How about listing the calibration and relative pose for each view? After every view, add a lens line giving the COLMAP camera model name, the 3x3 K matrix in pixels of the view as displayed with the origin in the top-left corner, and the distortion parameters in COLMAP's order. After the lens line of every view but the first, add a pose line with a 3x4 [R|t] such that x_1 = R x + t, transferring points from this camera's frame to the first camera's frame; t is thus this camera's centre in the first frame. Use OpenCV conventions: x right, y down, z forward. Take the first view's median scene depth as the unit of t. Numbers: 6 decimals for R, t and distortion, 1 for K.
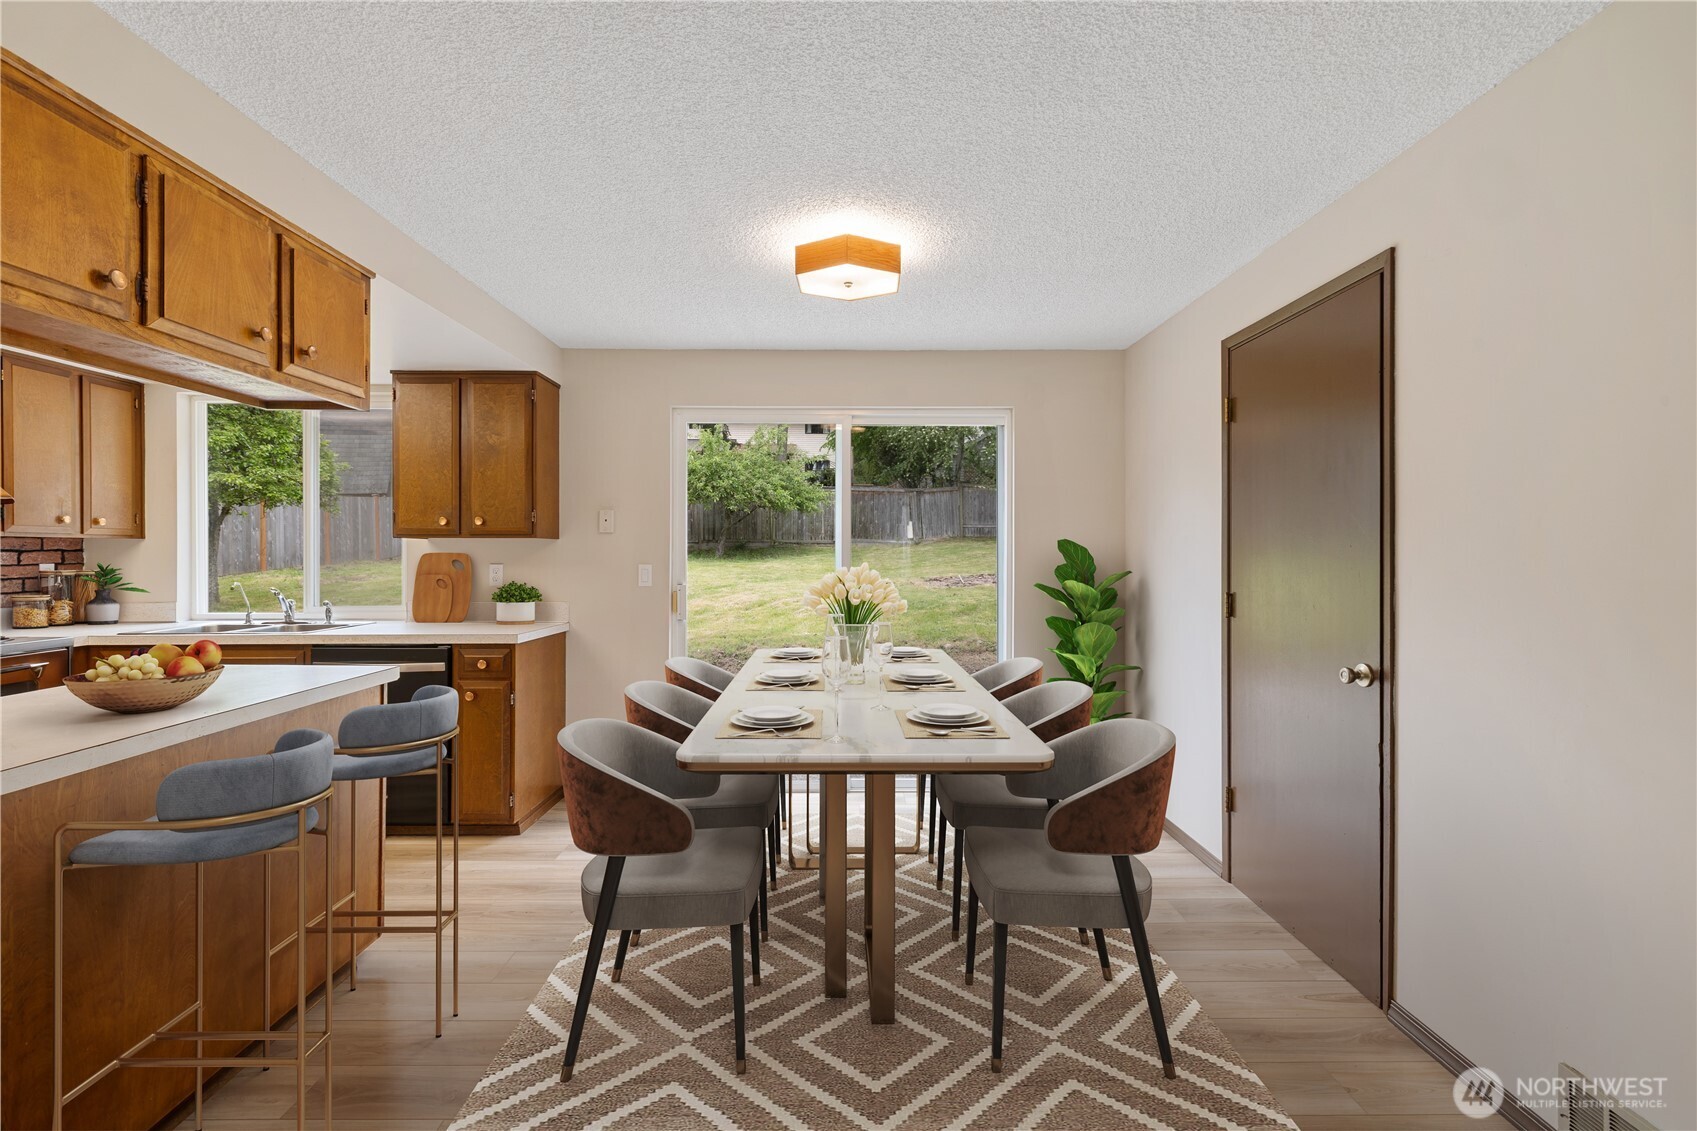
lens RADIAL K [[750.3, 0, 831.9], [0, 750.3, 557.8], [0, 0, 1]] dist [-0.012424, 0.001685]
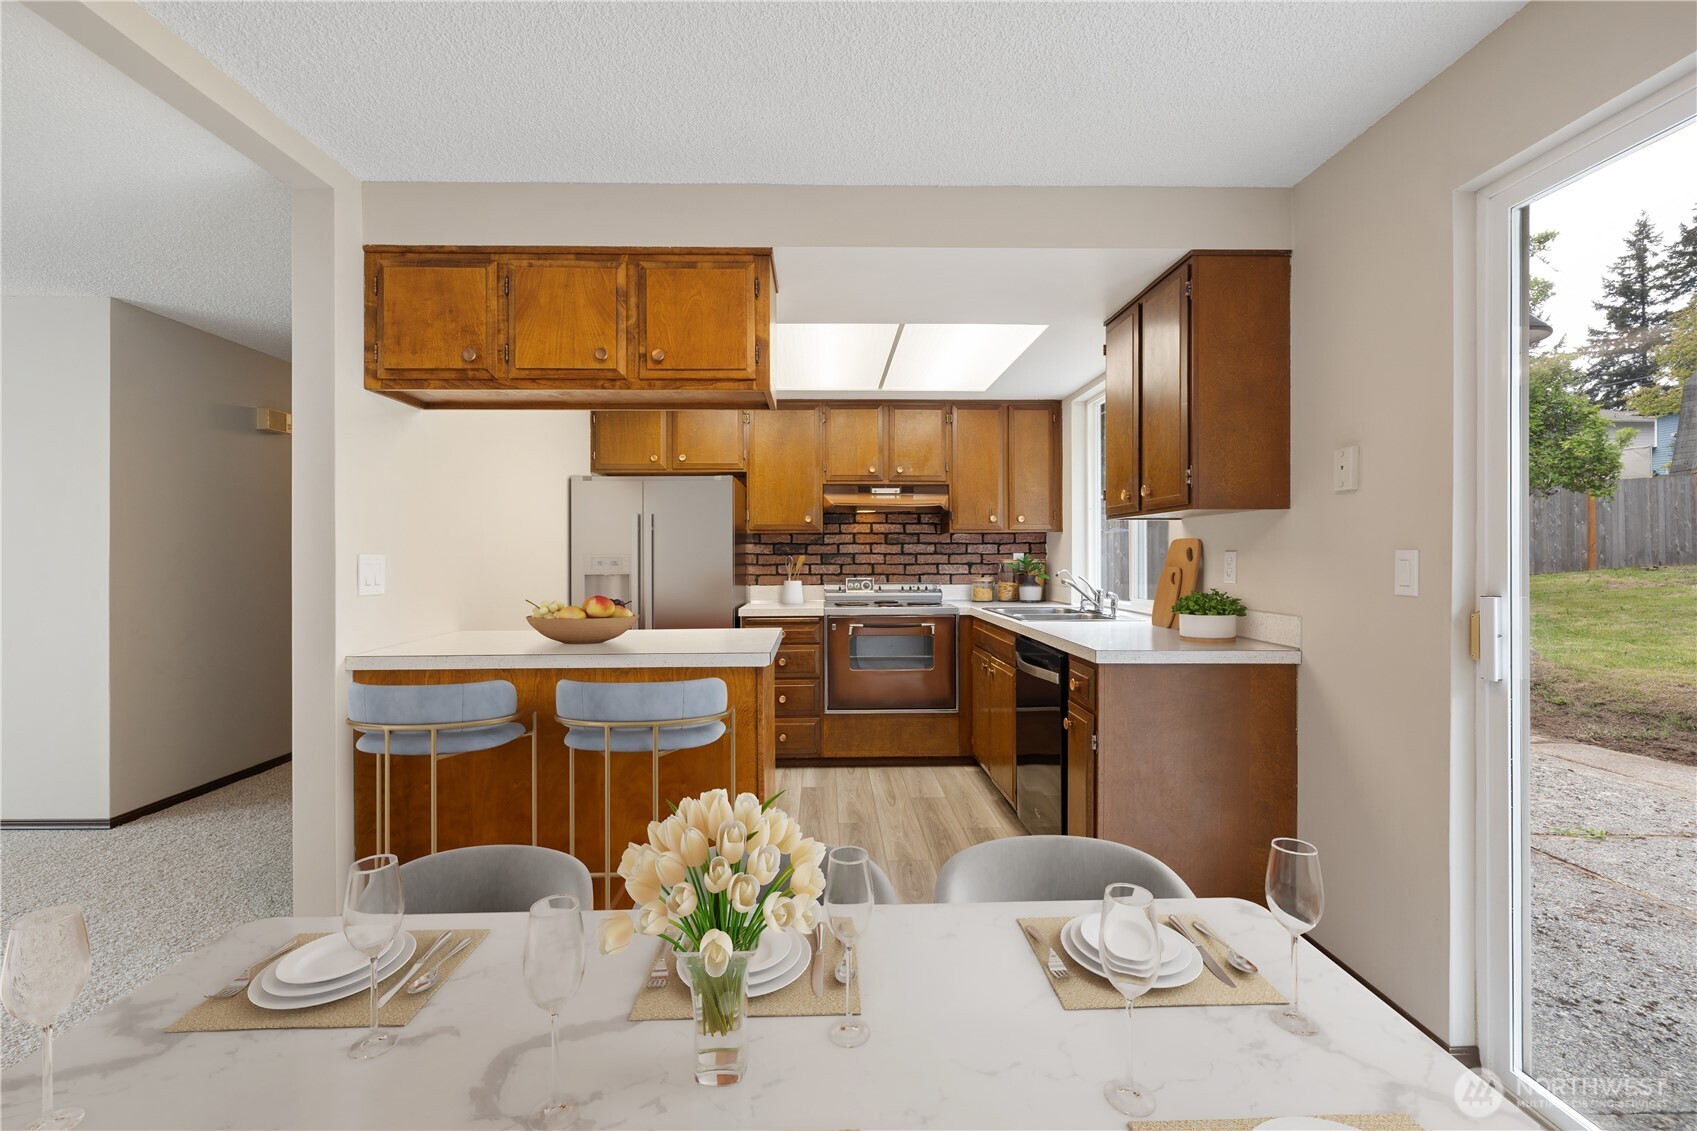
lens RADIAL K [[716.4, 0, 876.3], [0, 716.4, 561.2], [0, 0, 1]] dist [-0.000129, 0.000819]
pose [[0.039449, 0.006611, -0.999200, 0.190125], [-0.001302, 0.999978, 0.006564, 0.012925], [0.999221, 0.001042, 0.039457, 0.627586]]
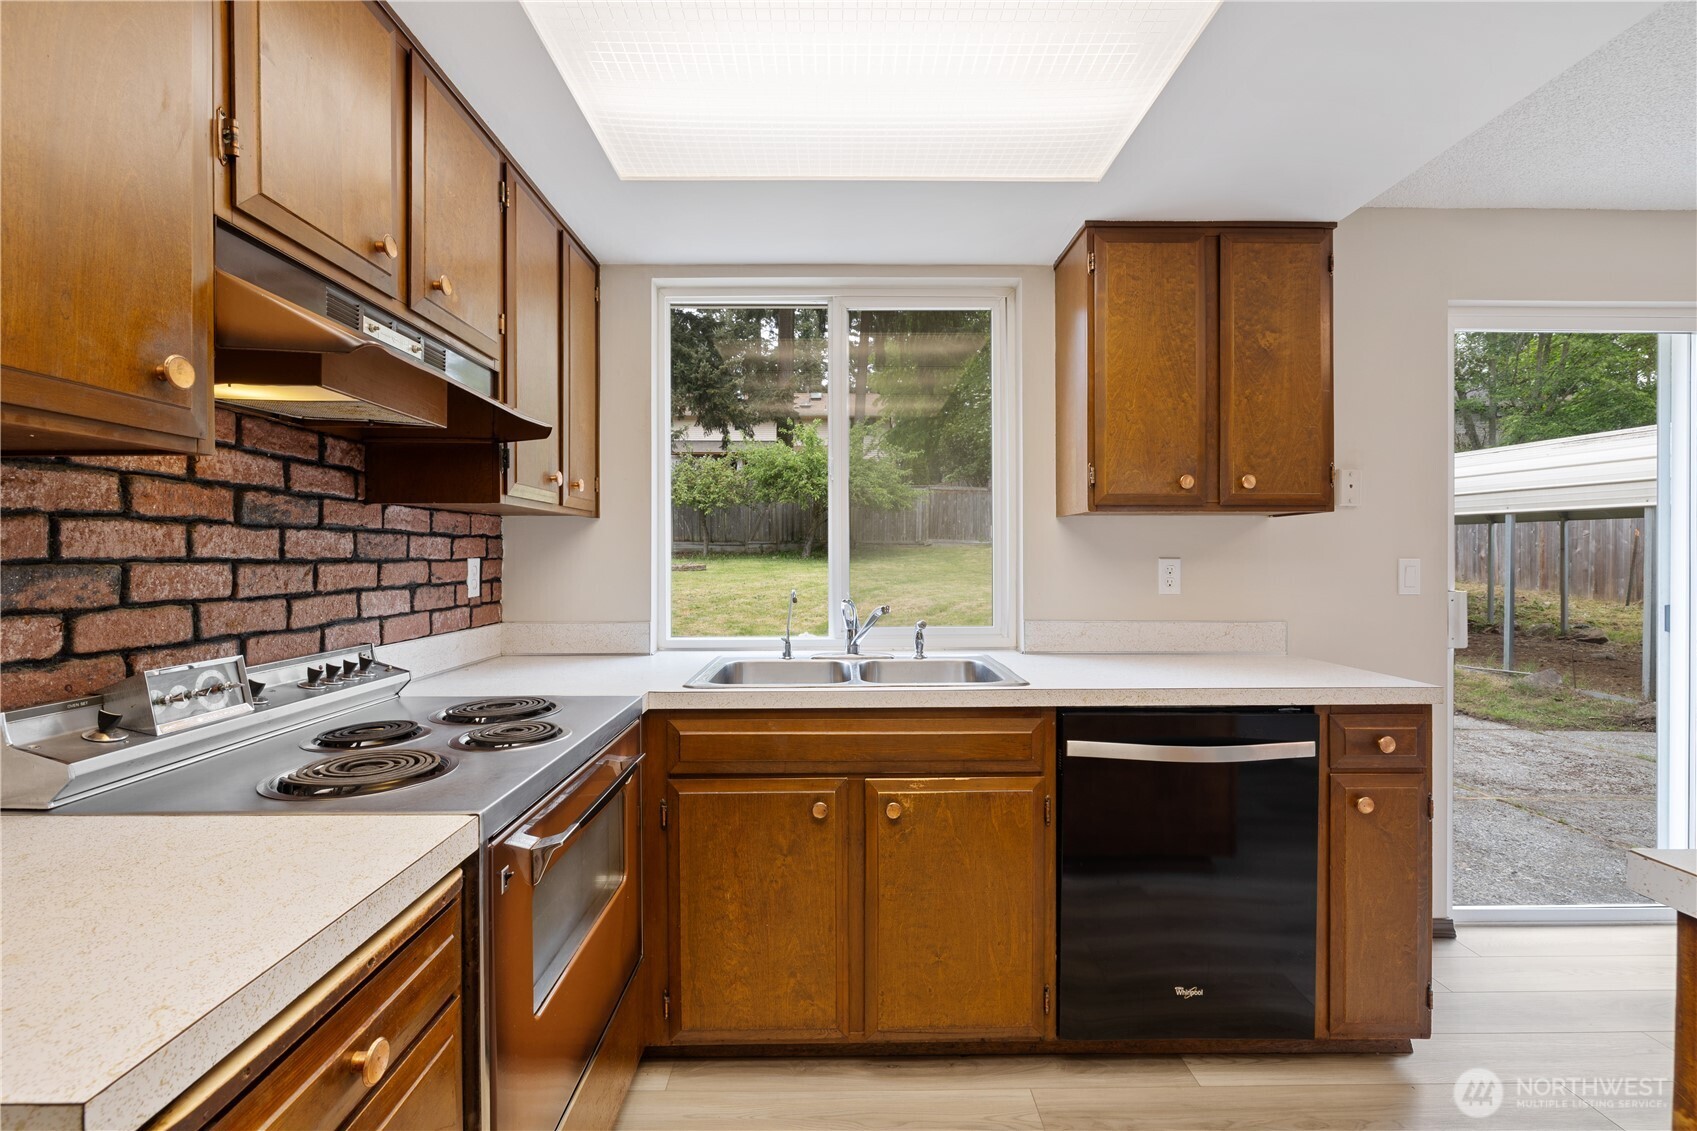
lens RADIAL K [[750.3, 0, 839.1], [0, 750.3, 556.4], [0, 0, 1]] dist [-0.012424, 0.001685]
pose [[0.999640, -0.002199, -0.026750, -0.678570], [0.002068, 0.999986, -0.004916, 0.008746], [0.026761, 0.004859, 0.999630, 0.373228]]
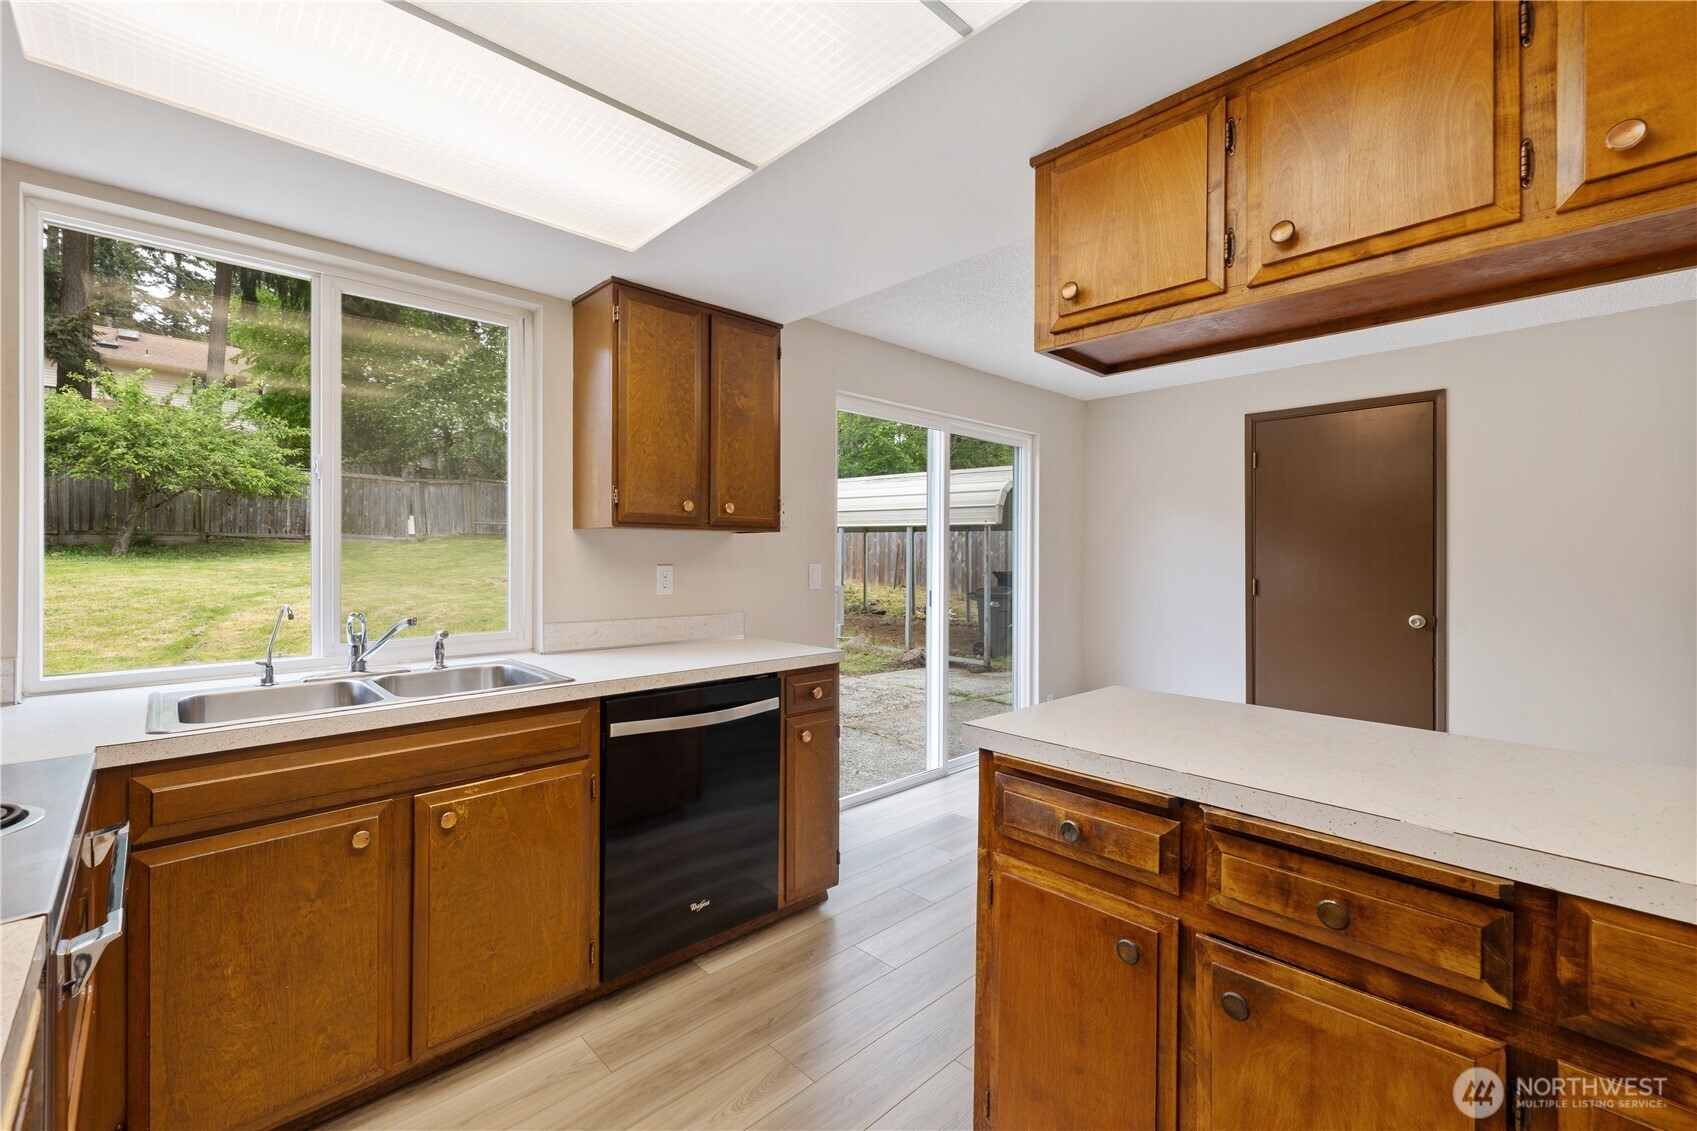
lens RADIAL K [[716.4, 0, 852.6], [0, 716.4, 552.2], [0, 0, 1]] dist [-0.000129, 0.000819]
pose [[0.740753, 0.004543, 0.671763, -0.762112], [-0.000357, 0.999980, -0.006369, -0.000181], [-0.671778, 0.004478, 0.740739, 0.339357]]
